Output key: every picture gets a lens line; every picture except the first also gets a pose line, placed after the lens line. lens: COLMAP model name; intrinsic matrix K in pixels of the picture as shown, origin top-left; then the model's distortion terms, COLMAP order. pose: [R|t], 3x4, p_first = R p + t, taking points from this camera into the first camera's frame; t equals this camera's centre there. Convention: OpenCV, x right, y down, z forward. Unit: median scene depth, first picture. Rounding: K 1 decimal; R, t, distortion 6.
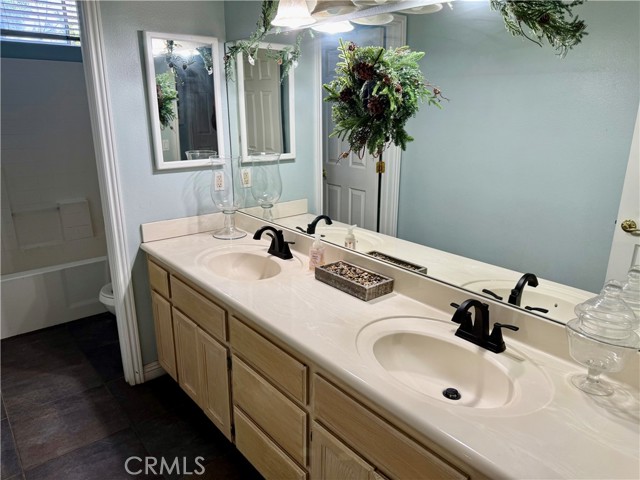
lens RADIAL K [[448.9, 0, 320.0], [0, 448.9, 240.0], [0, 0, 1]] dist [0.040738, -0.050618]
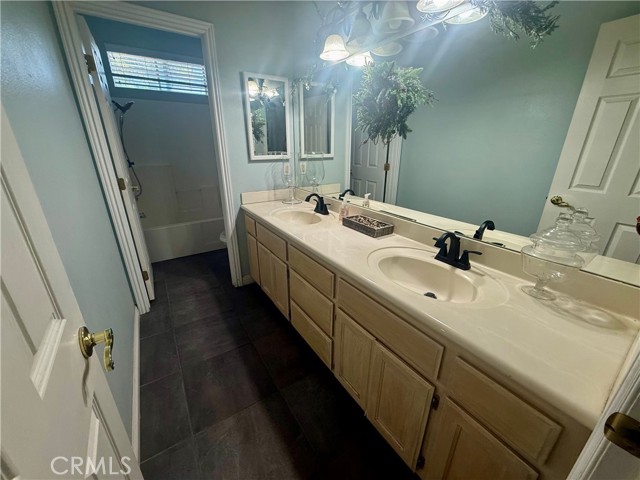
lens RADIAL K [[252.2, 0, 320.0], [0, 252.2, 240.0], [0, 0, 1]] dist [0.001438, 0.000216]
pose [[0.993384, 0.038250, -0.108279, 0.009356], [-0.030538, 0.996937, 0.072004, 0.082984], [0.110701, -0.068221, 0.991510, 0.112607]]
